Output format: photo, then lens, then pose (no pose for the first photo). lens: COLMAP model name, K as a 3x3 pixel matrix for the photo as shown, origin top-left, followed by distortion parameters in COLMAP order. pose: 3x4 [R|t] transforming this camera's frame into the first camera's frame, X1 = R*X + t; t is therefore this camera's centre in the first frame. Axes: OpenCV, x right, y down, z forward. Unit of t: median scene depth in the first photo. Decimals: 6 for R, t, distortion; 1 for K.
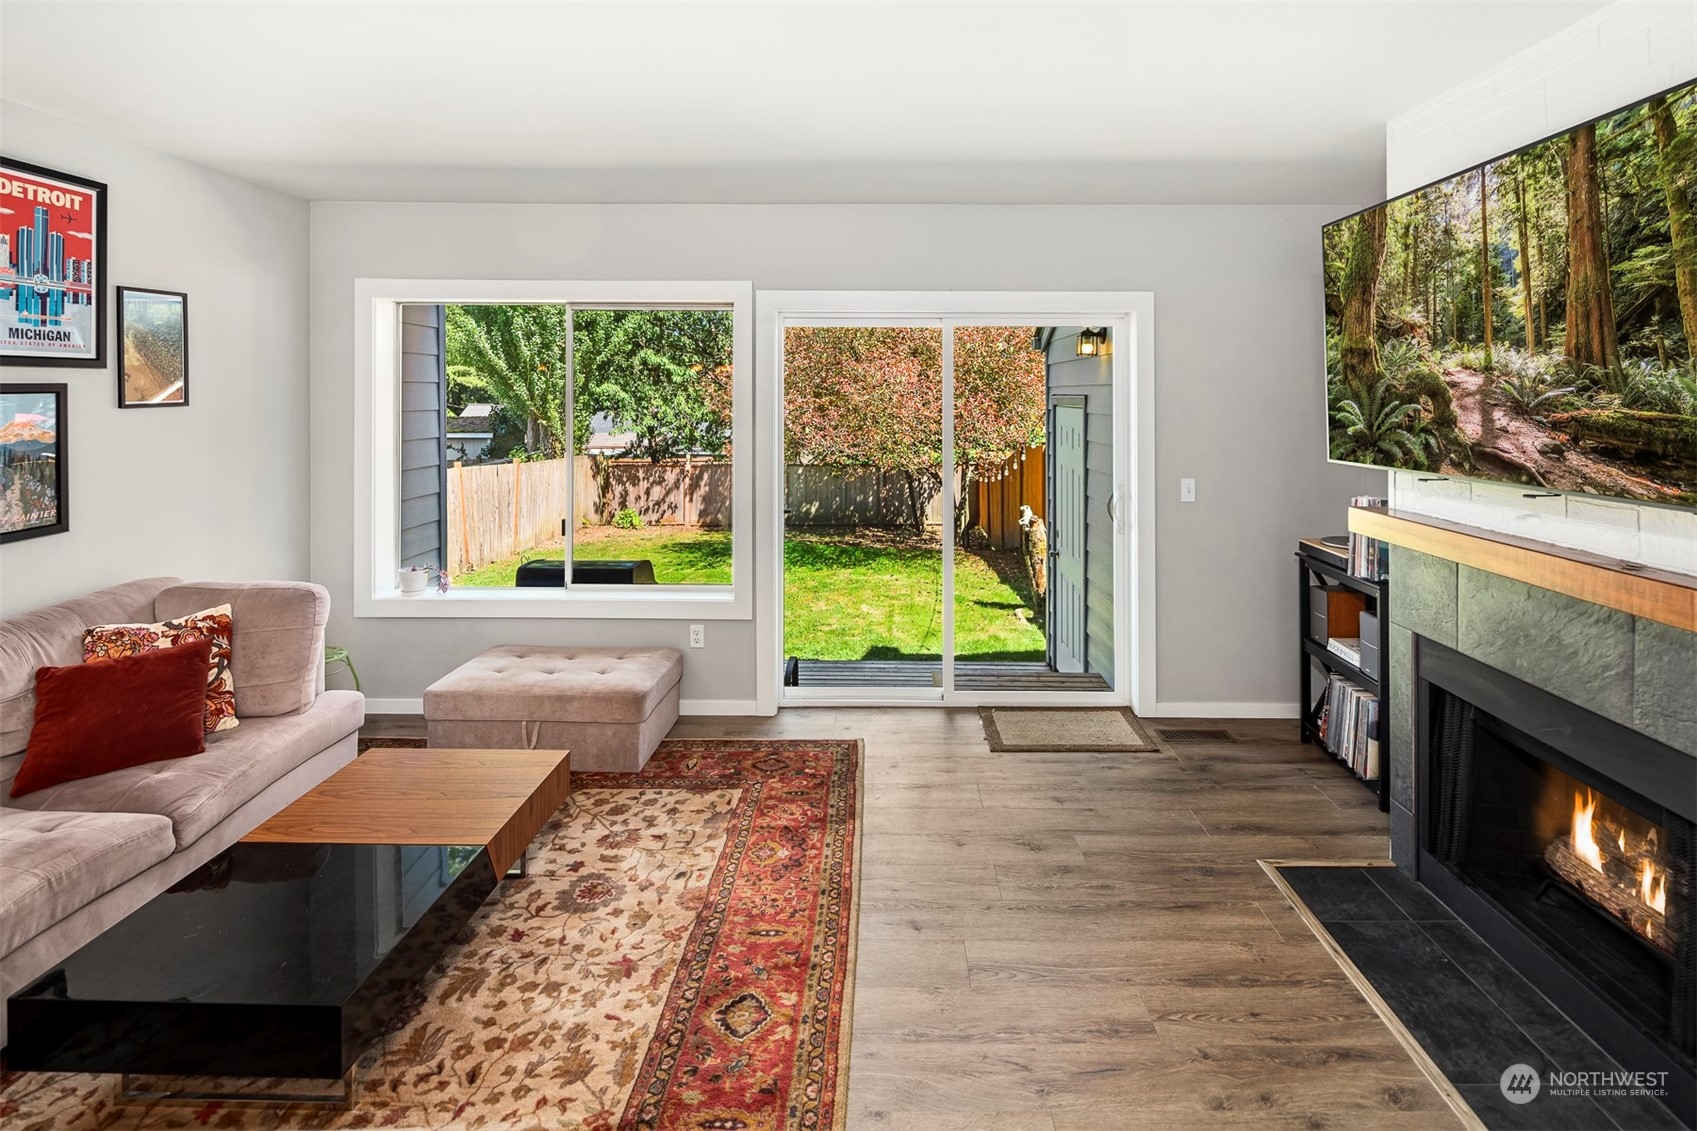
lens RADIAL K [[840.5, 0, 902.3], [0, 840.5, 382.0], [0, 0, 1]] dist [0.000652, -0.000591]
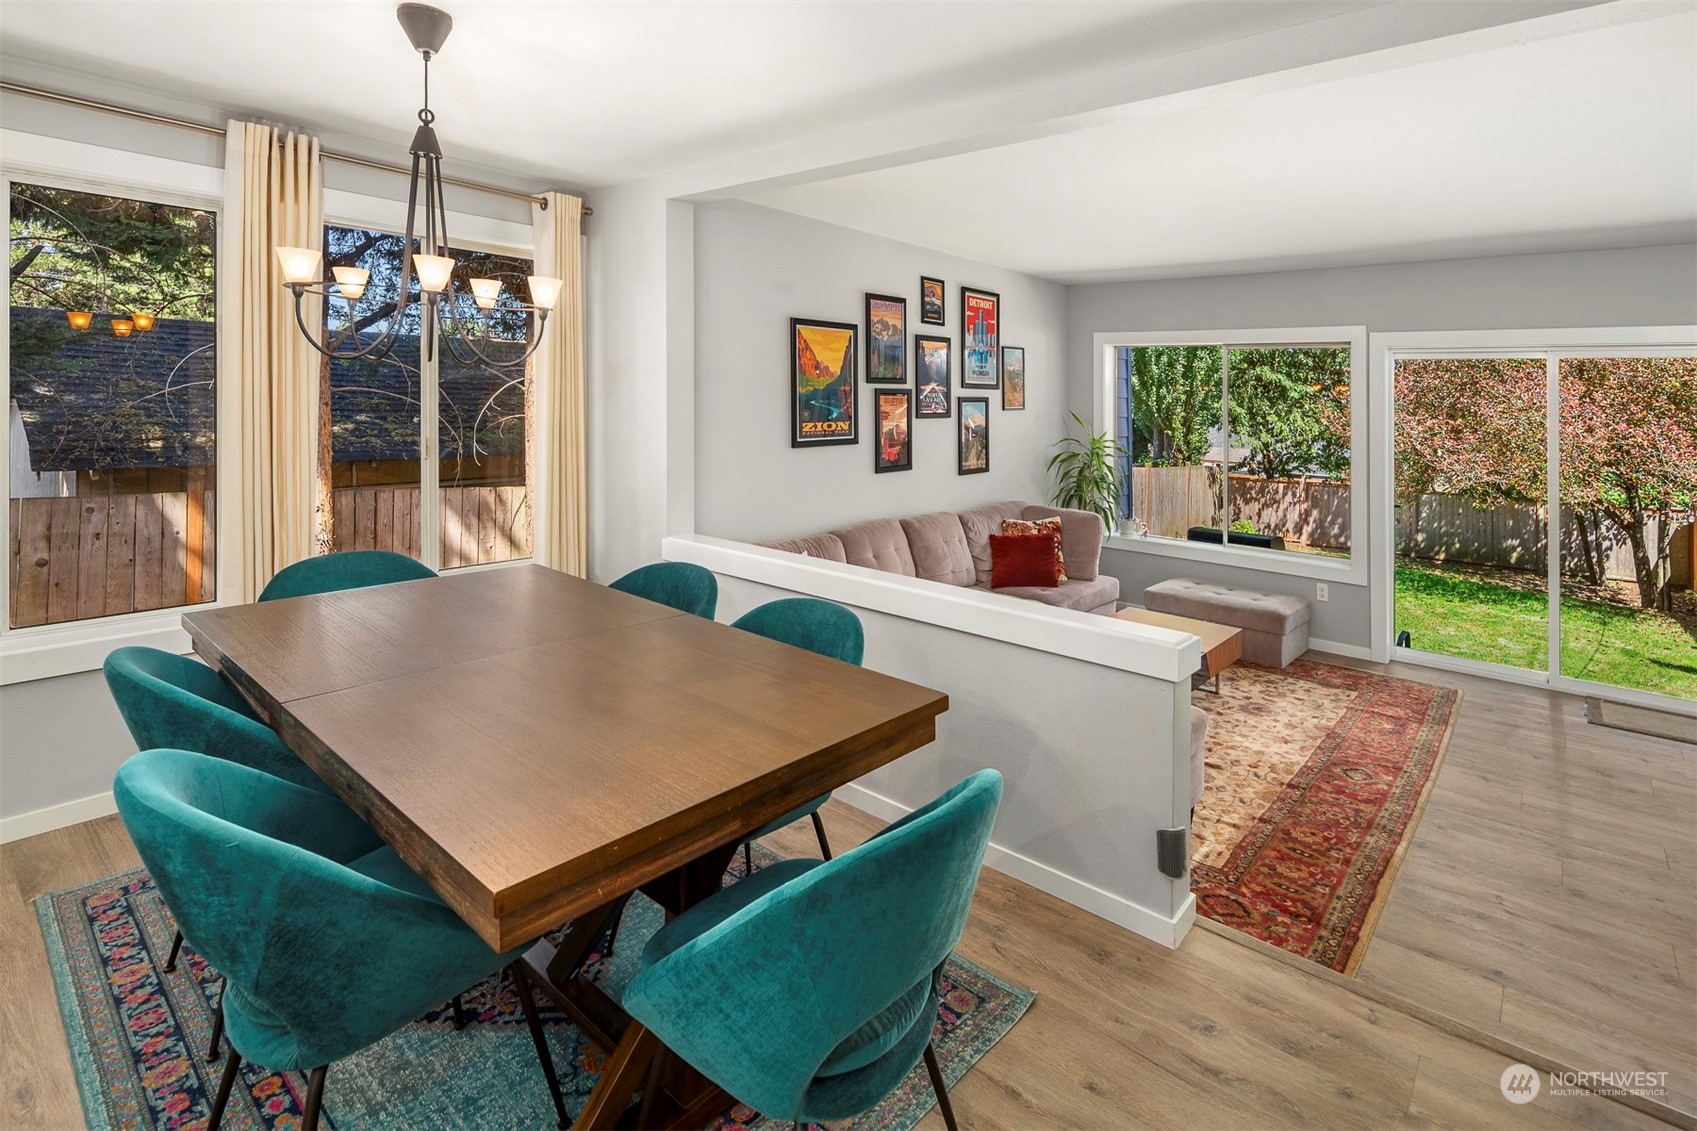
lens RADIAL K [[876.3, 0, 942.3], [0, 876.3, 350.3], [0, 0, 1]] dist [0.000105, -0.000977]
pose [[0.803922, -0.013098, -0.594590, 0.152747], [-0.018189, 0.998748, -0.046593, -0.010303], [0.594456, 0.048272, 0.802678, -0.731348]]
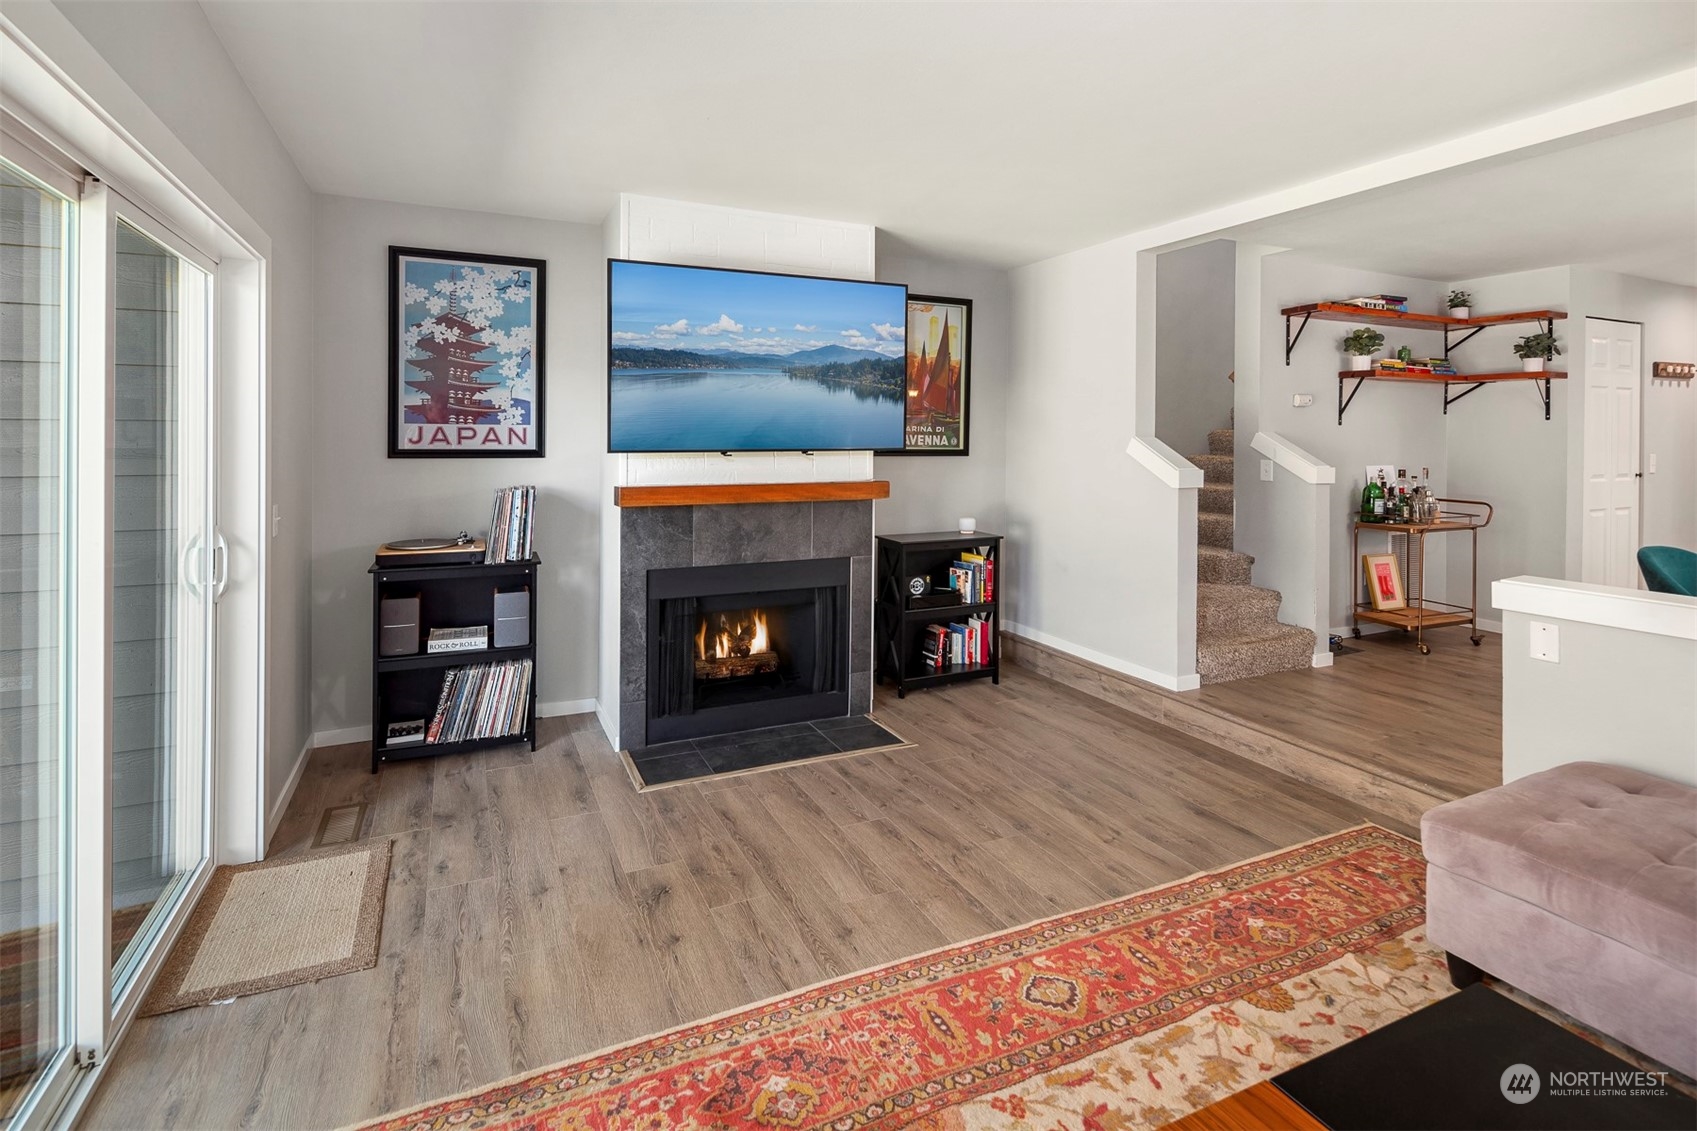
lens RADIAL K [[818.2, 0, 819.8], [0, 818.2, 452.4], [0, 0, 1]] dist [-0.002058, -0.001334]
pose [[-0.394035, -0.019250, 0.918894, -0.715806], [-0.019379, 0.999732, 0.012634, 0.074377], [-0.918891, -0.012829, -0.394303, 1.222515]]
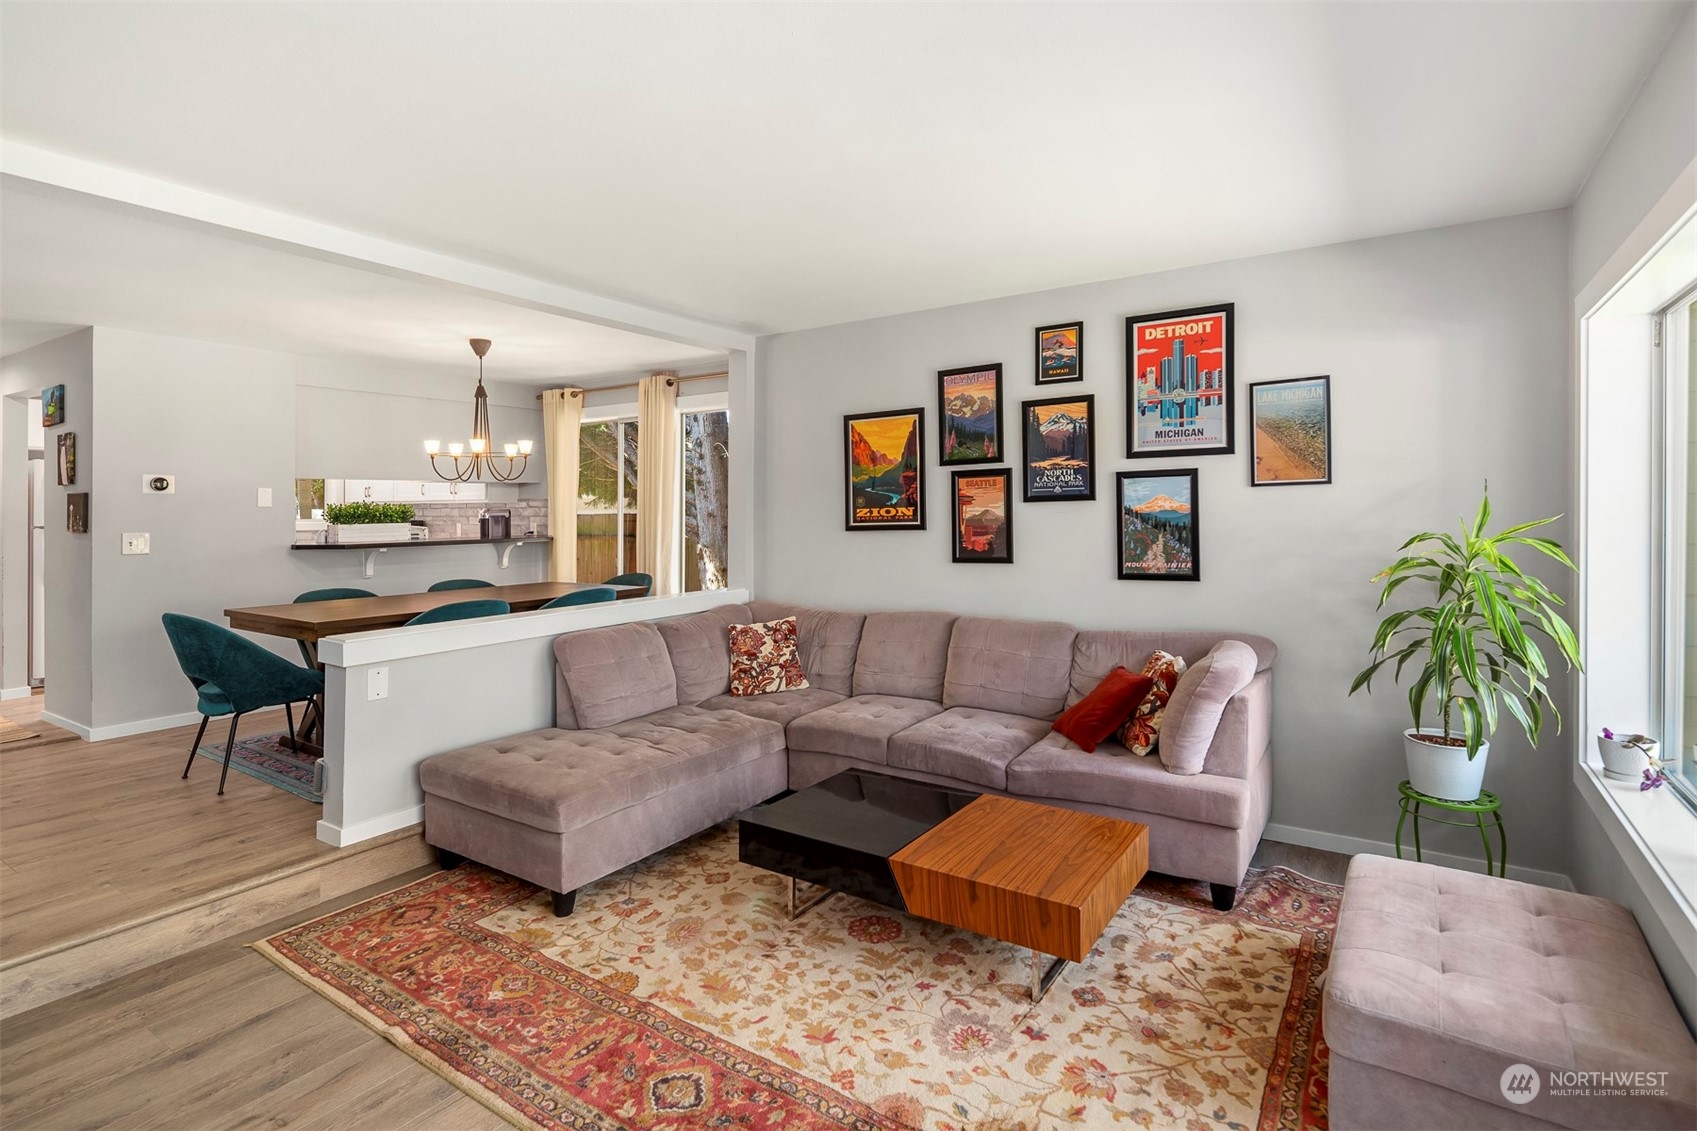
lens RADIAL K [[816.6, 0, 858.7], [0, 816.6, 510.7], [0, 0, 1]] dist [0.002599, -0.000278]
pose [[-0.557020, -0.001454, -0.830498, 0.352301], [0.017185, 0.999764, -0.013277, 0.075617], [0.830321, -0.021667, -0.556864, 1.266960]]
